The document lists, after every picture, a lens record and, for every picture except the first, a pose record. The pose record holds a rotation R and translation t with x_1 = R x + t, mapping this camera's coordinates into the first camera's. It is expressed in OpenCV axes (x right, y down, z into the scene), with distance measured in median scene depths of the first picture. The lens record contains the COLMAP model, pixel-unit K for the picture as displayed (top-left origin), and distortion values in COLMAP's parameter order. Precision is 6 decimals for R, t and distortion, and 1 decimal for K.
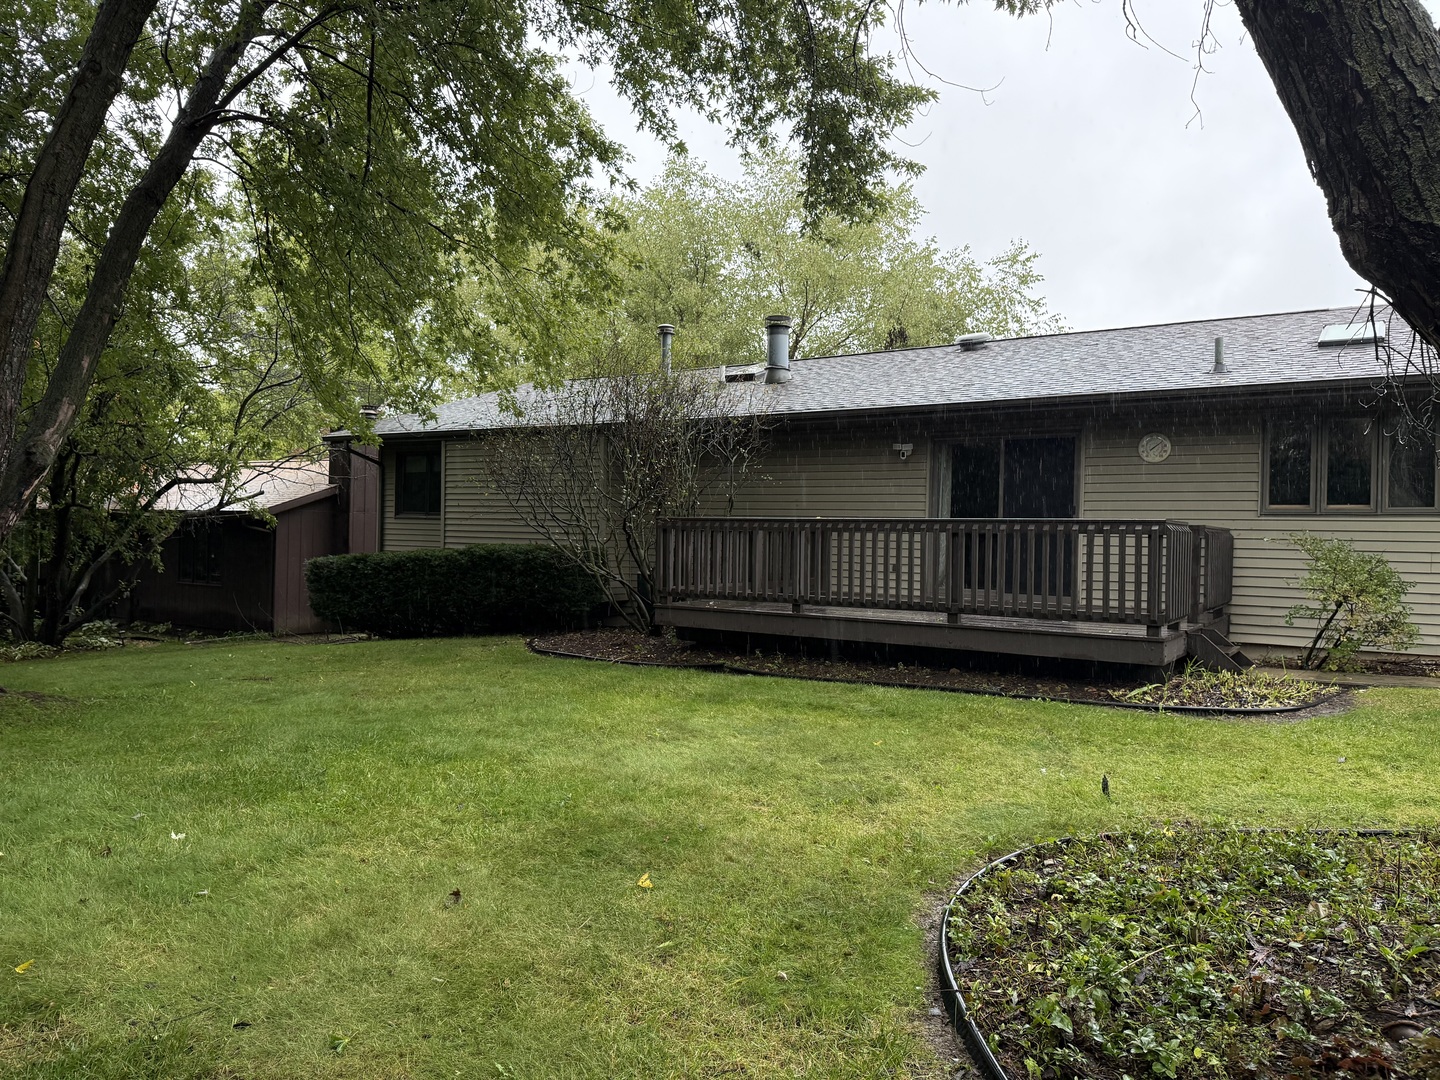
lens RADIAL K [[982.7, 0, 720.0], [0, 982.7, 540.0], [0, 0, 1]] dist [0.006680, -0.024078]
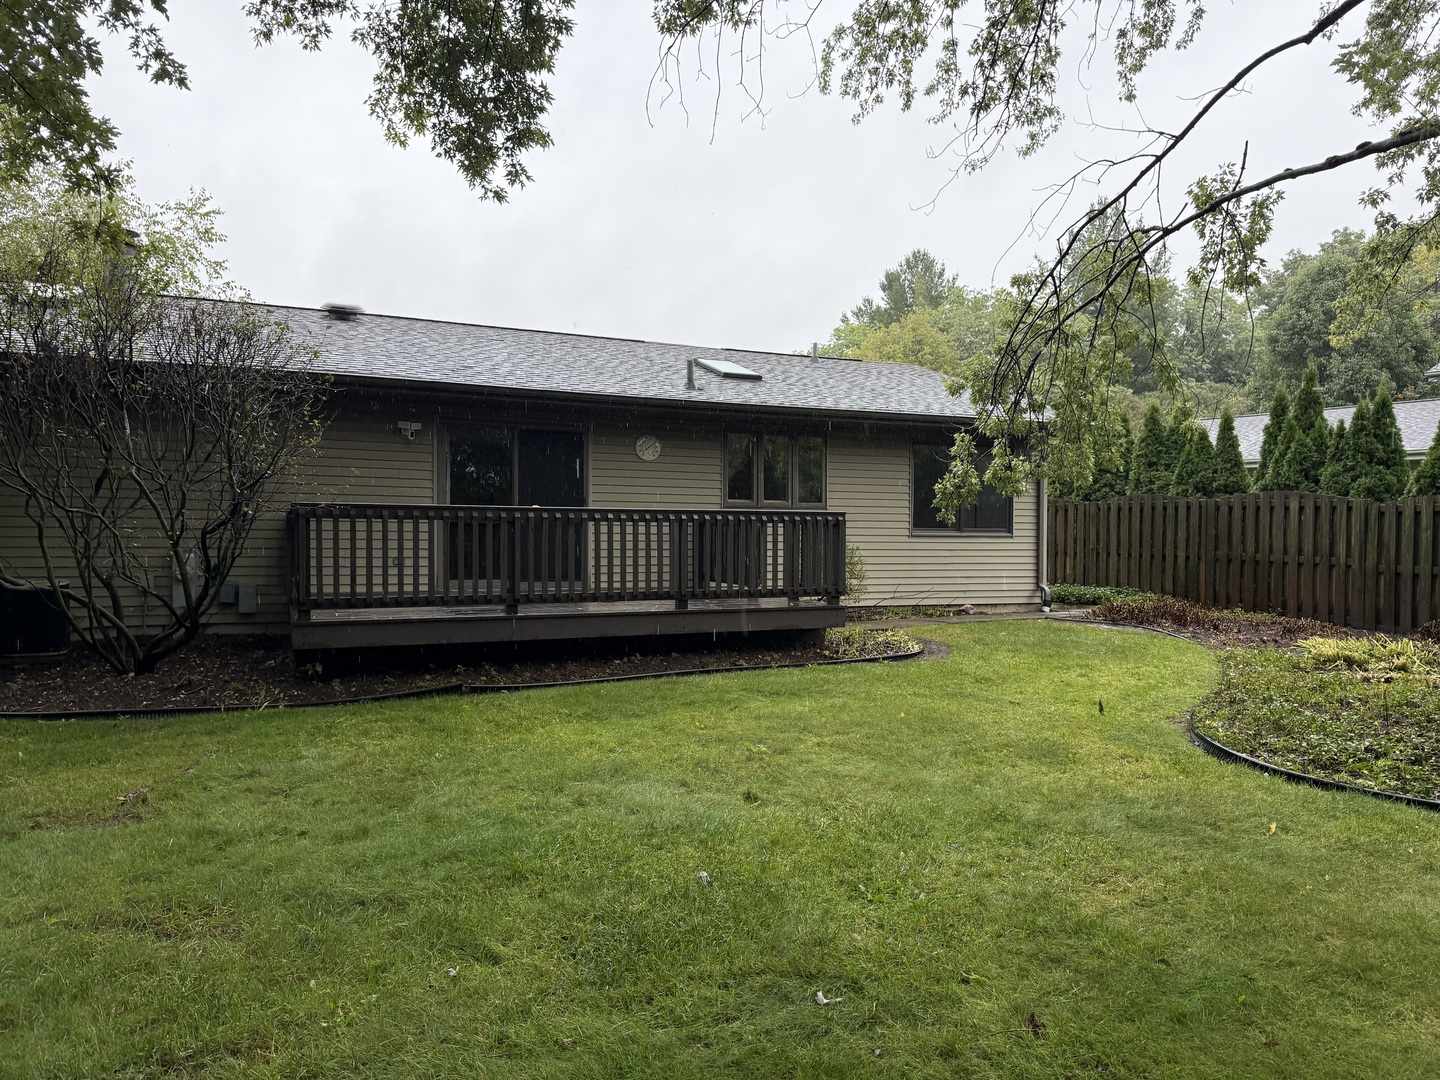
lens RADIAL K [[982.7, 0, 720.0], [0, 982.7, 540.0], [0, 0, 1]] dist [0.006680, -0.024078]
pose [[0.562669, -0.023976, 0.826335, -0.449409], [0.007521, 0.999686, 0.023884, -0.012076], [-0.826648, -0.007224, 0.562673, 0.269633]]
